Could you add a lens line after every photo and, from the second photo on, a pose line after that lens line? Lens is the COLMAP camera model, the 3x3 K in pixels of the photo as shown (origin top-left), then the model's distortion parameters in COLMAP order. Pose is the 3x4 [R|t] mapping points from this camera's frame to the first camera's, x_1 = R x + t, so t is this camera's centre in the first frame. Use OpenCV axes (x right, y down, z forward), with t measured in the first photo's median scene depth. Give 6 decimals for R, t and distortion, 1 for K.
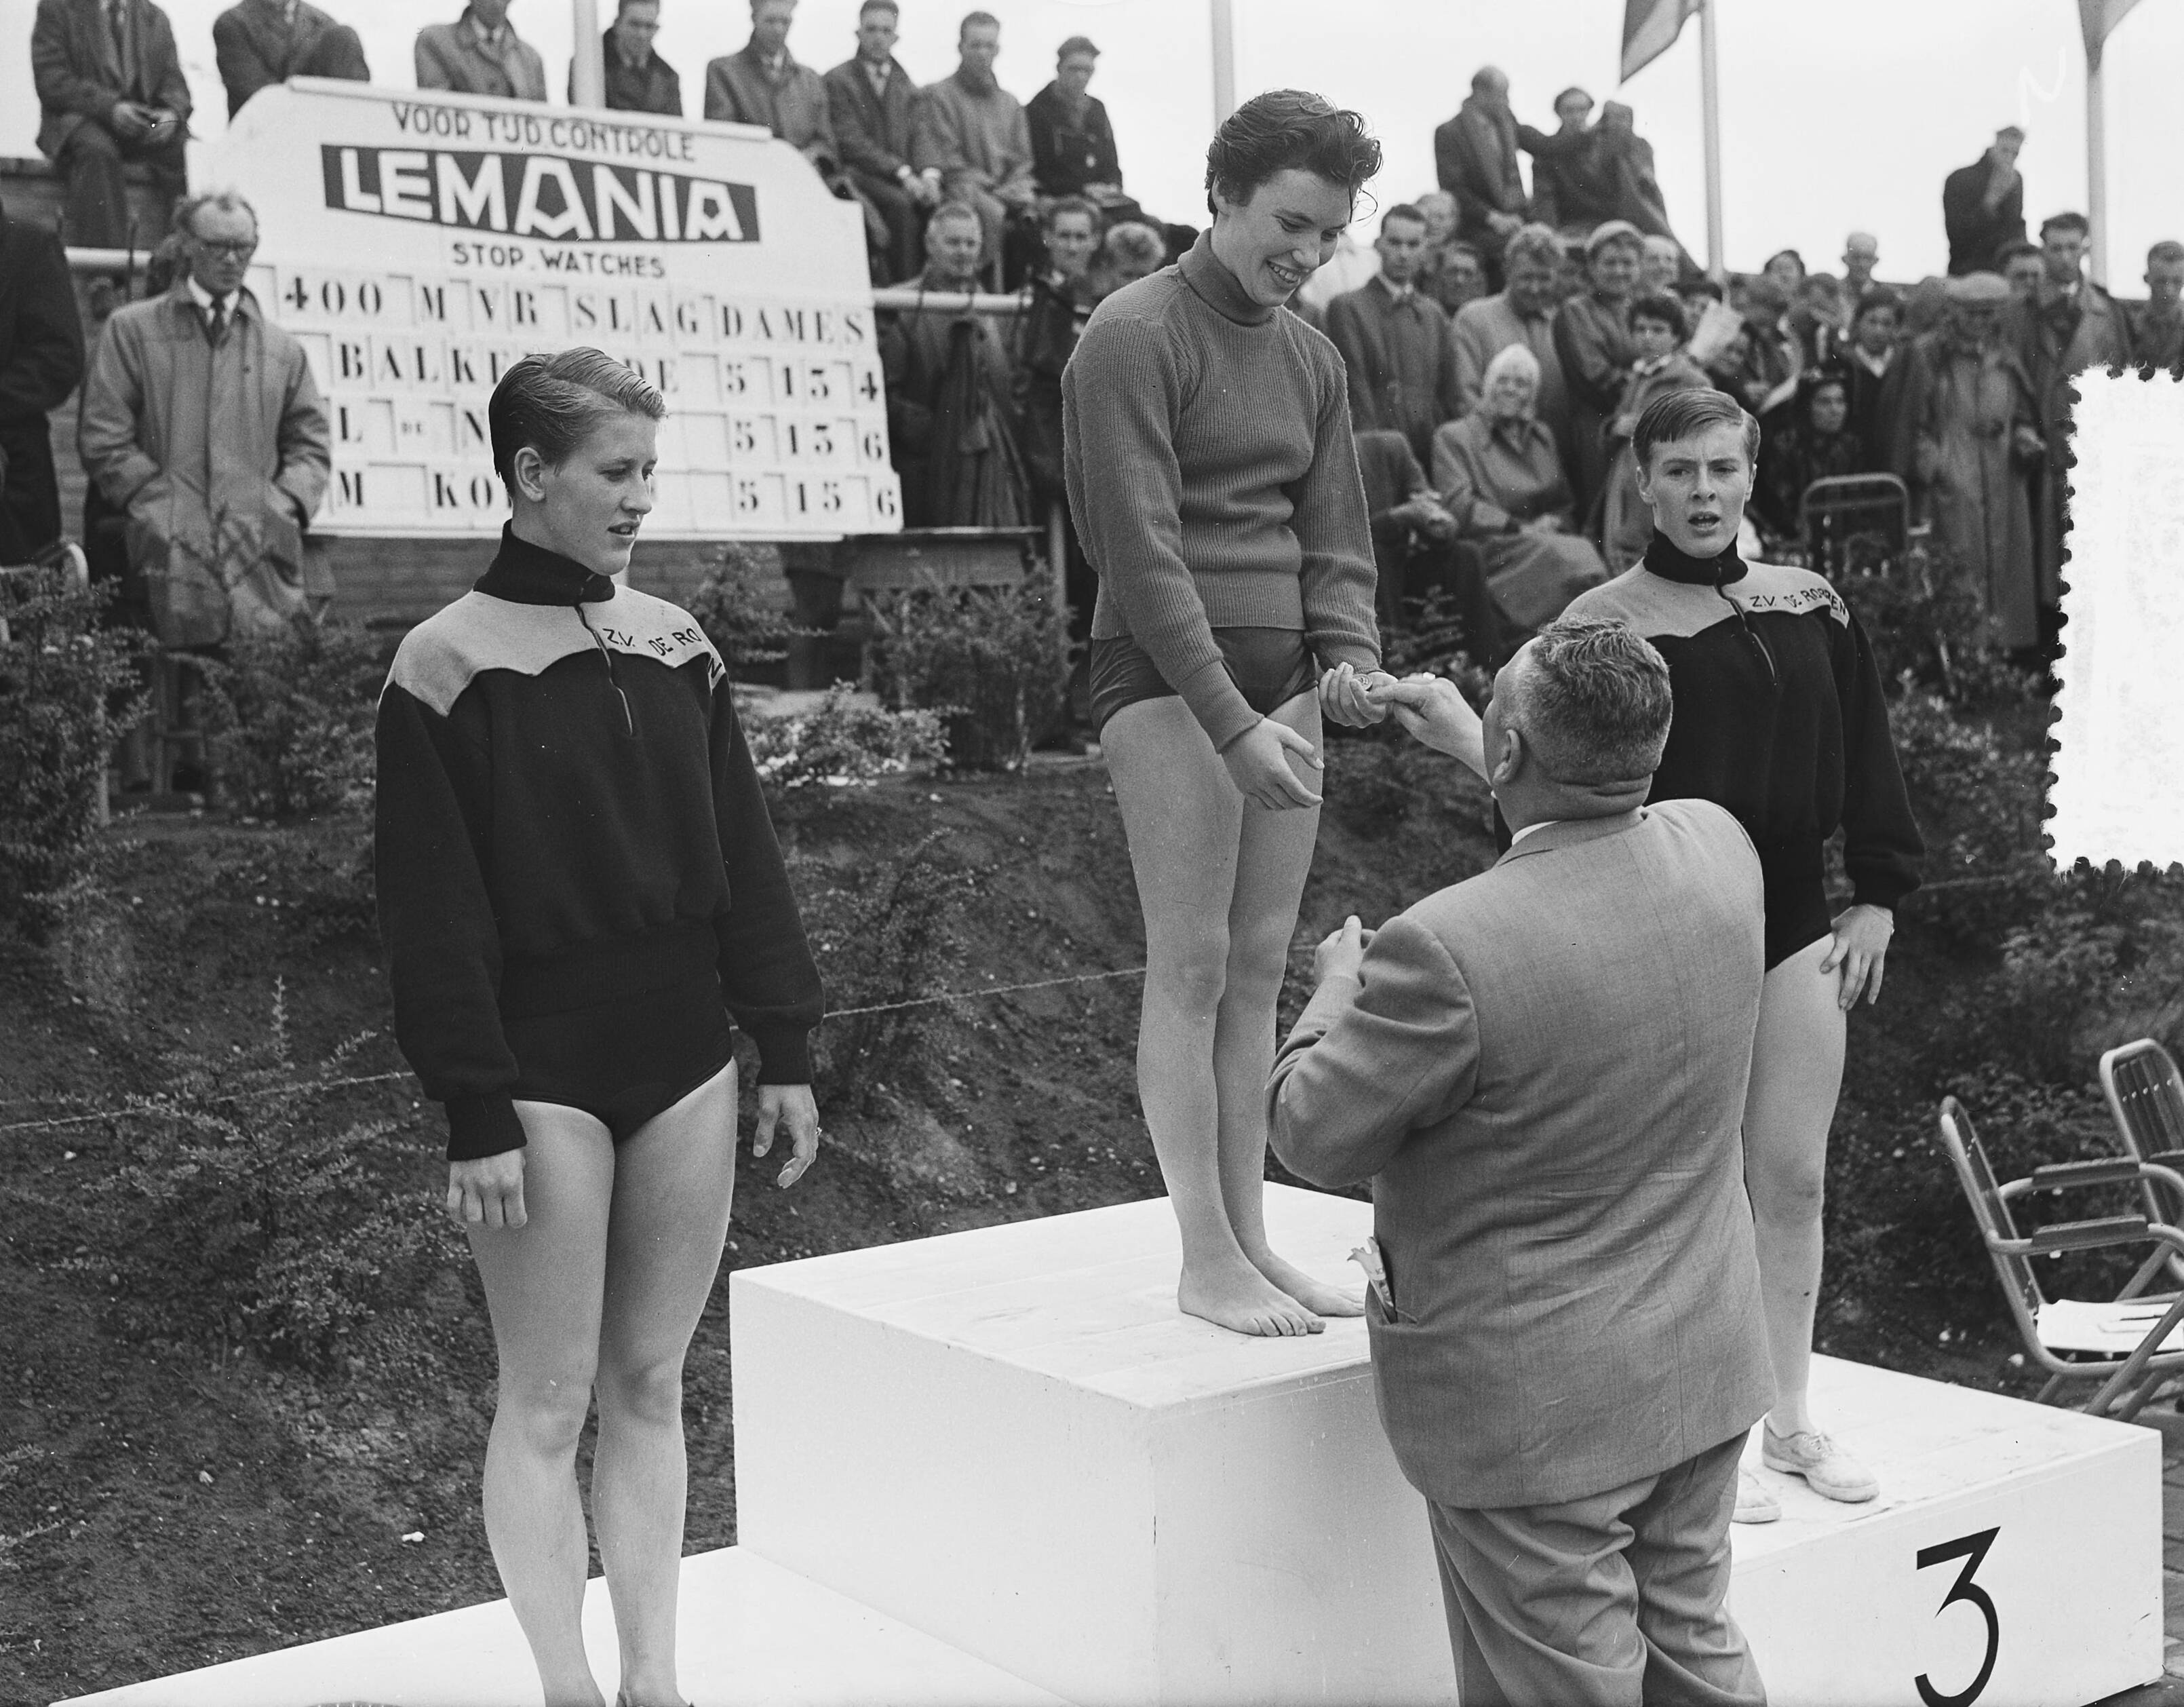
lens RADIAL K [[3191.2, 0, 1092.0], [0, 3191.2, 853.5], [0, 0, 1]] dist [-0.014747, -0.008988]
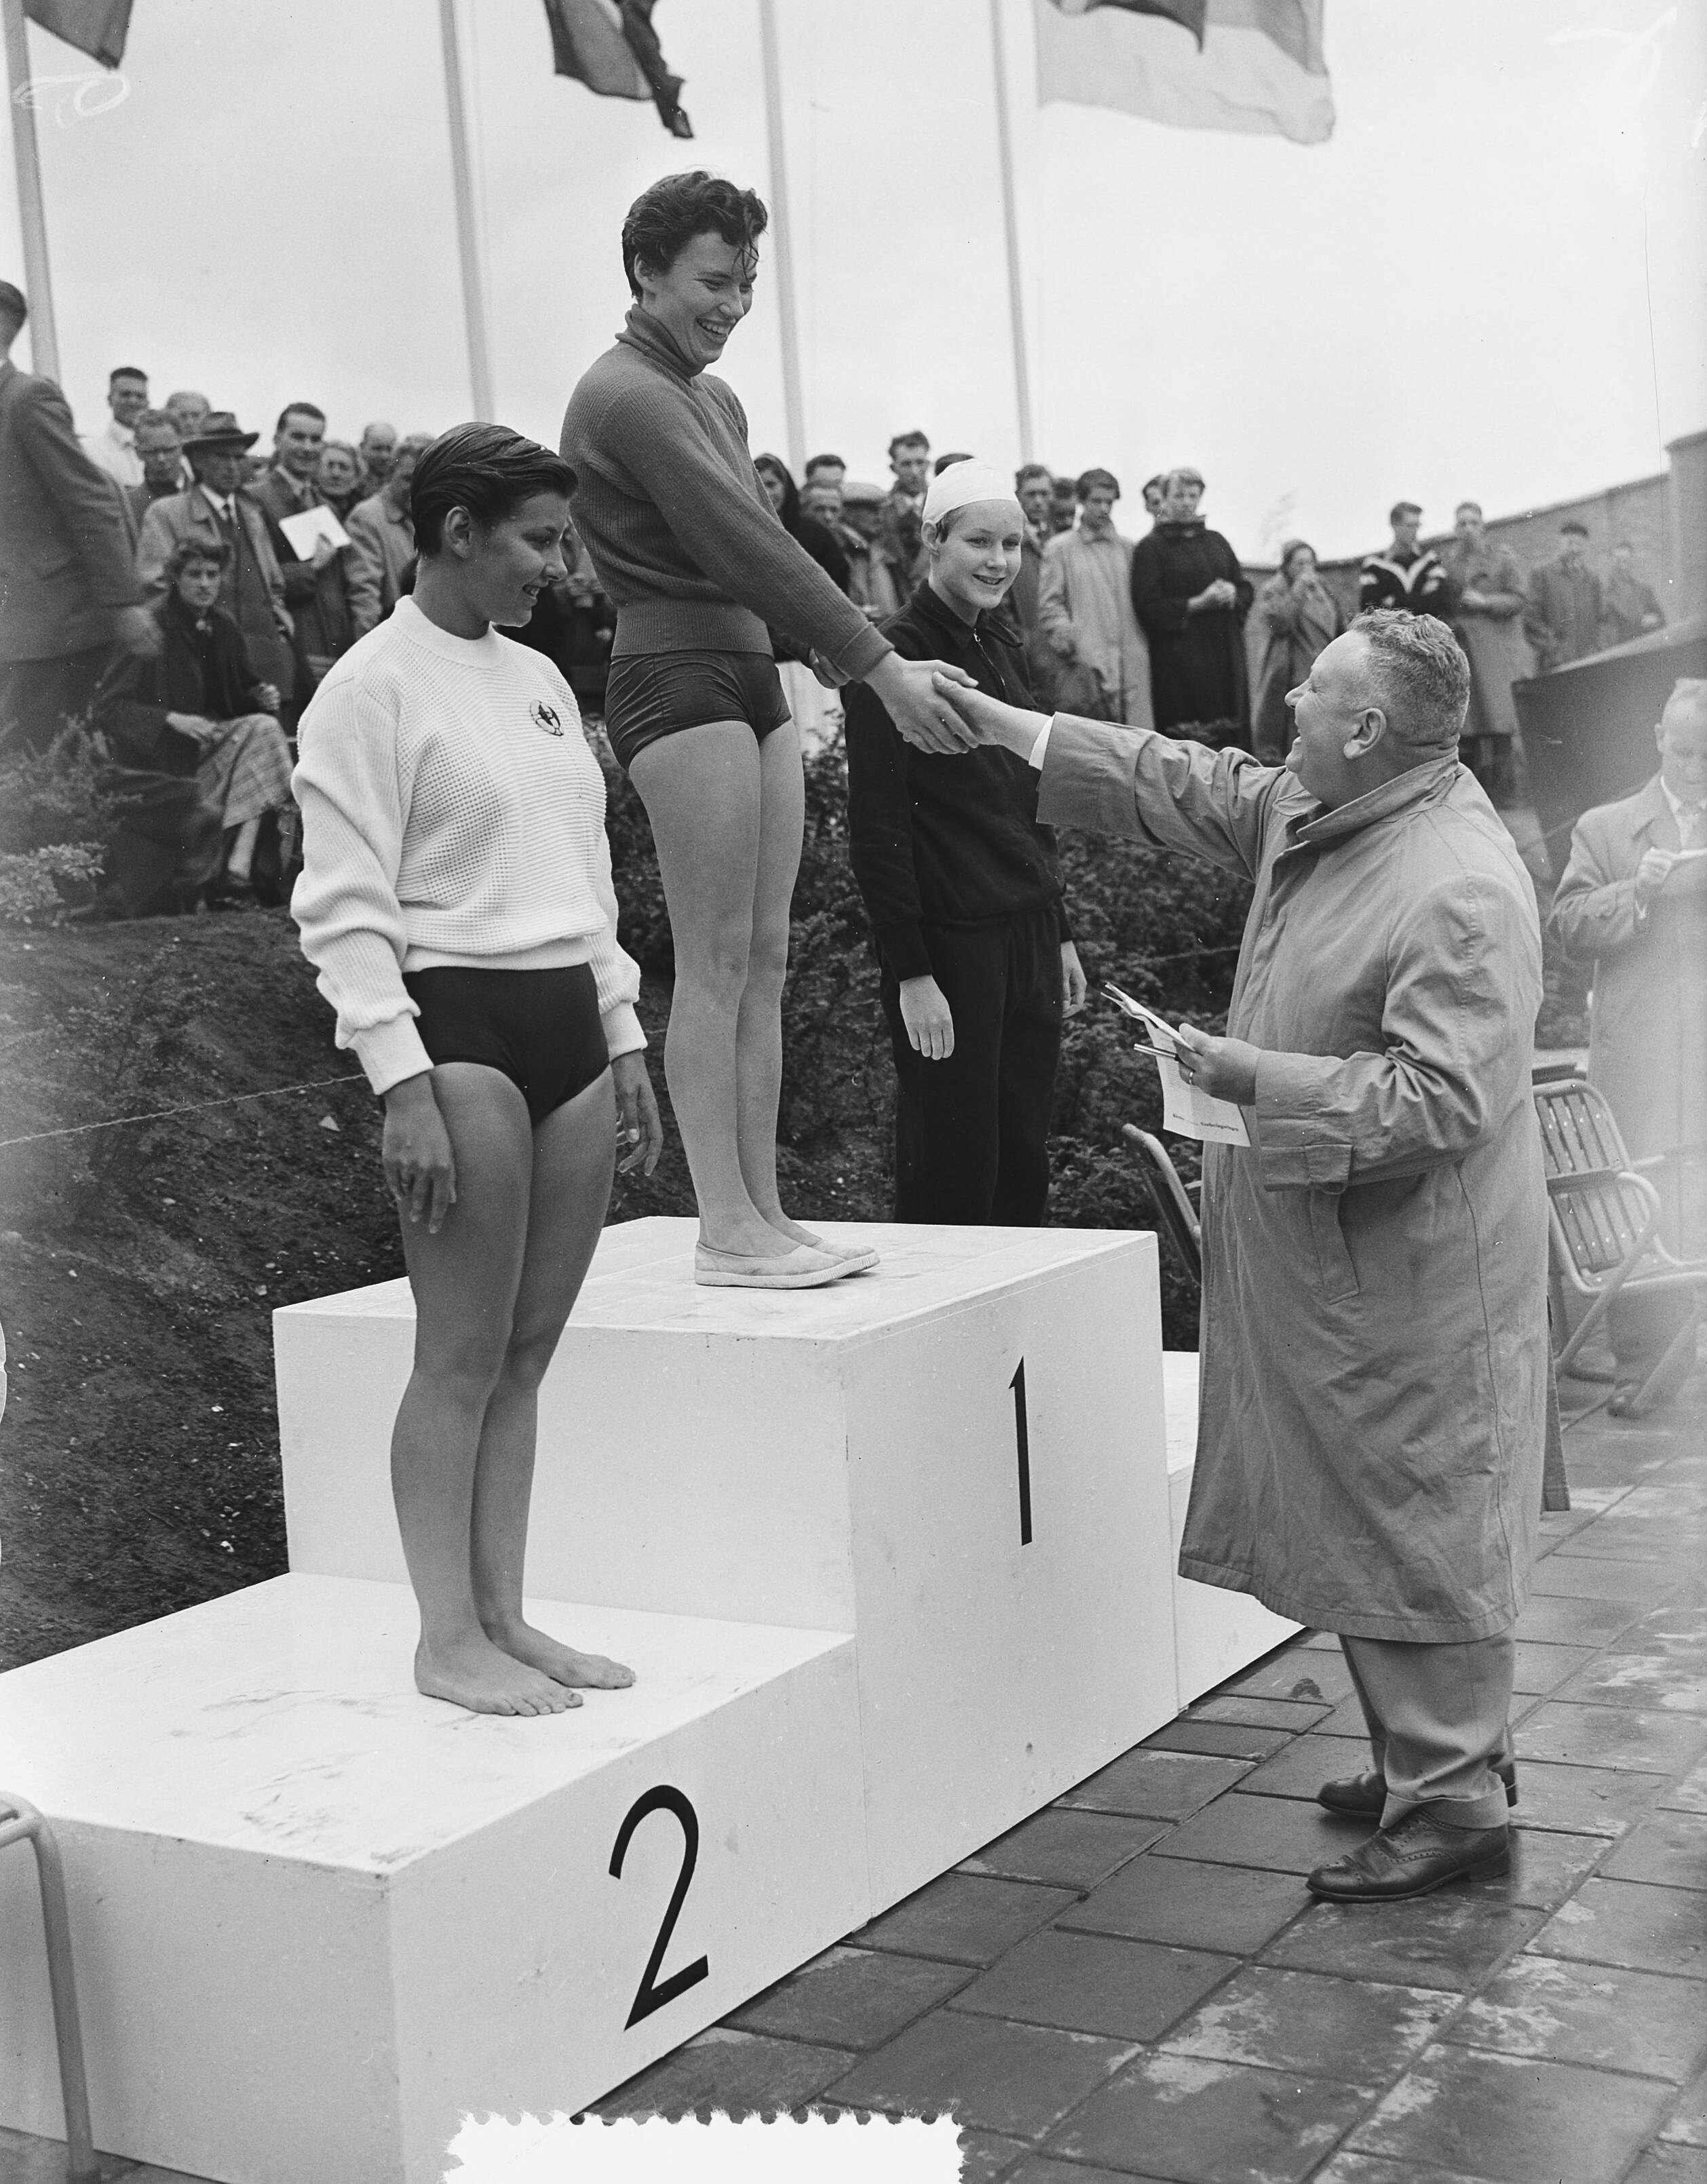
lens RADIAL K [[3189.0, 0, 911.4], [0, 3189.0, 1095.4], [0, 0, 1]] dist [-0.014586, -0.085713]
pose [[0.910757, -0.054758, 0.409295, -0.246784], [0.058885, 0.998262, 0.002522, 0.050292], [-0.408722, 0.021805, 0.912399, -0.028702]]
